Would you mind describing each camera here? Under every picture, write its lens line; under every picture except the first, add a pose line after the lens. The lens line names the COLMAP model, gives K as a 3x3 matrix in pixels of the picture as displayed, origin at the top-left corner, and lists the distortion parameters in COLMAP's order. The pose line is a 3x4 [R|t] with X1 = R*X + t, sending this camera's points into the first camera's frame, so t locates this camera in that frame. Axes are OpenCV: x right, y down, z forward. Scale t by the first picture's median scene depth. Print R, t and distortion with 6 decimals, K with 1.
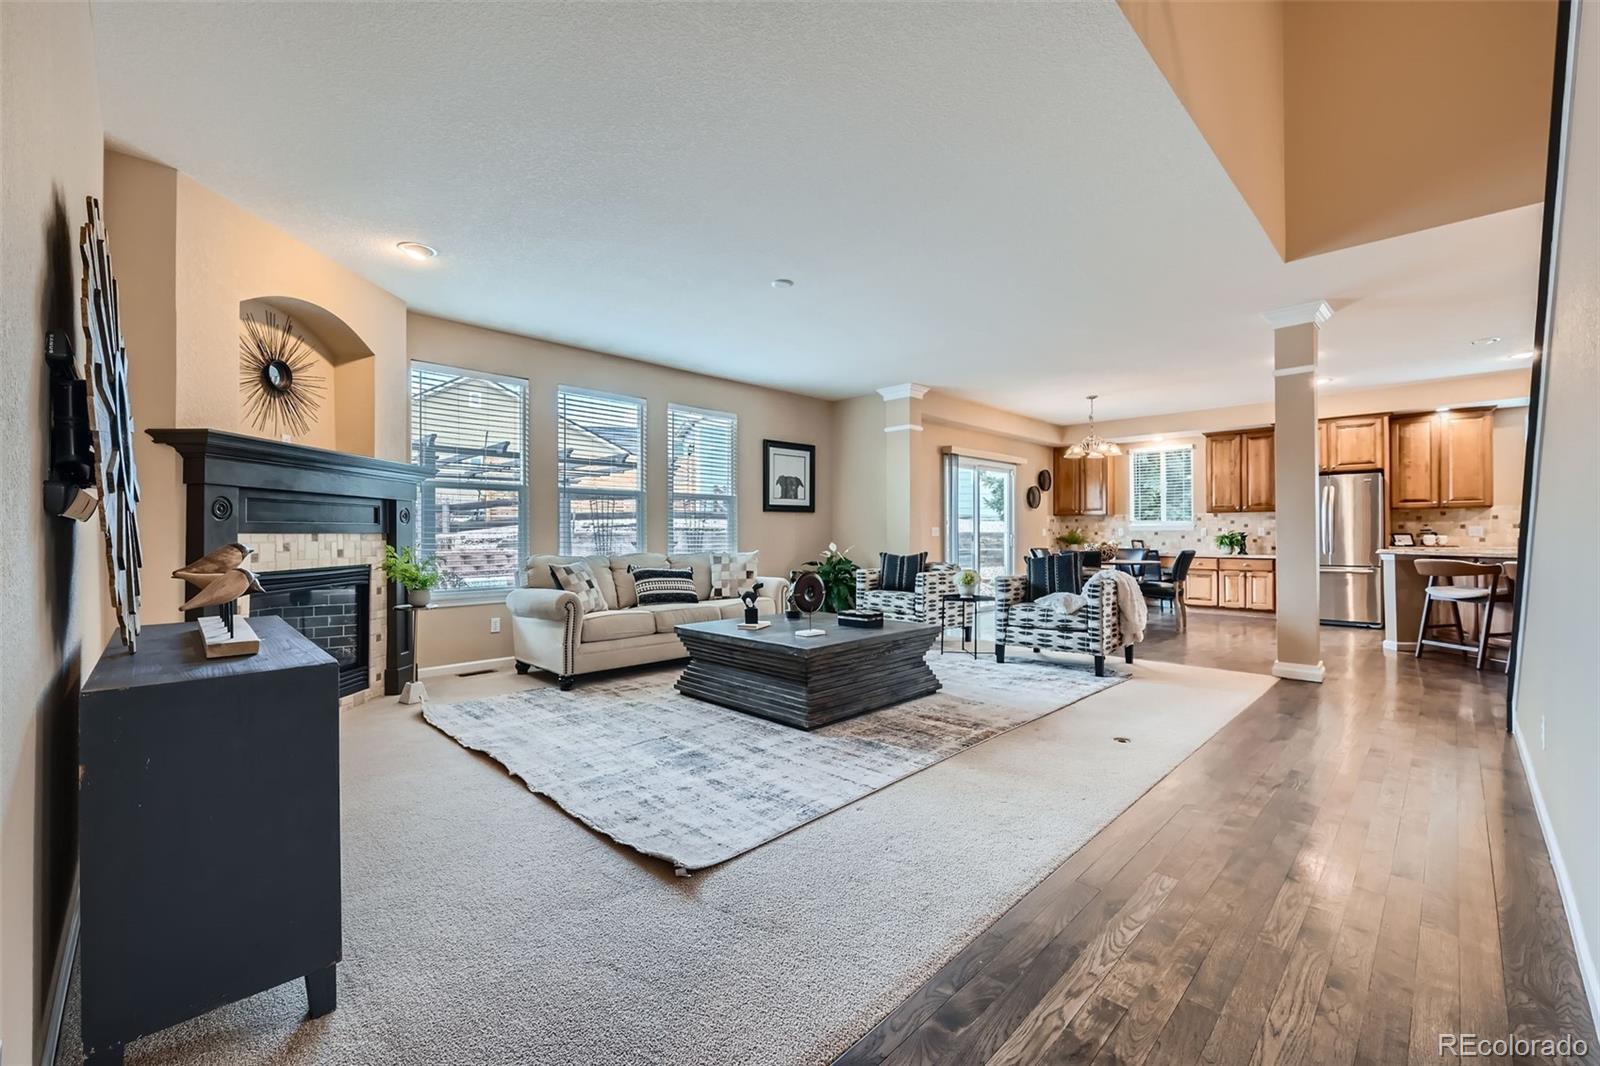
lens RADIAL K [[654.3, 0, 803.4], [0, 654.3, 532.5], [0, 0, 1]] dist [-0.002846, -0.000147]
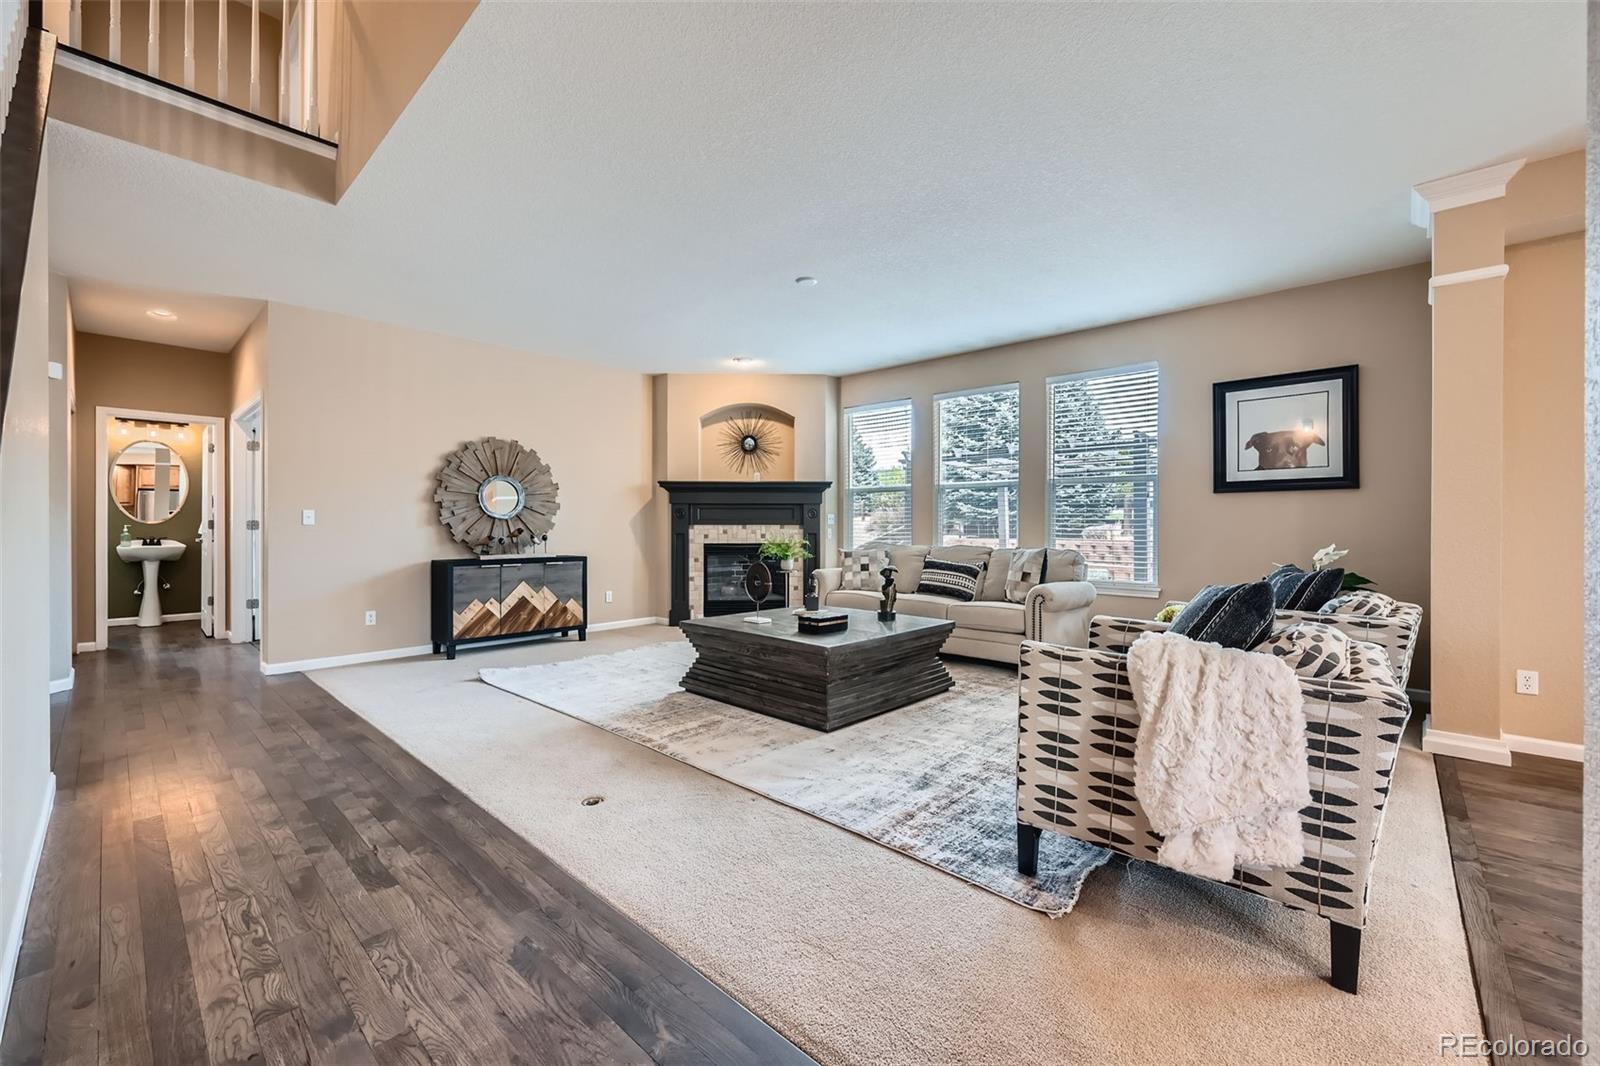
lens RADIAL K [[640.1, 0, 799.7], [0, 640.1, 525.1], [0, 0, 1]] dist [-0.000483, -0.000246]
pose [[0.037832, 0.002296, -0.999281, 0.537749], [-0.000702, 0.999997, 0.002271, -0.001066], [0.999284, 0.000615, 0.037834, 0.528510]]
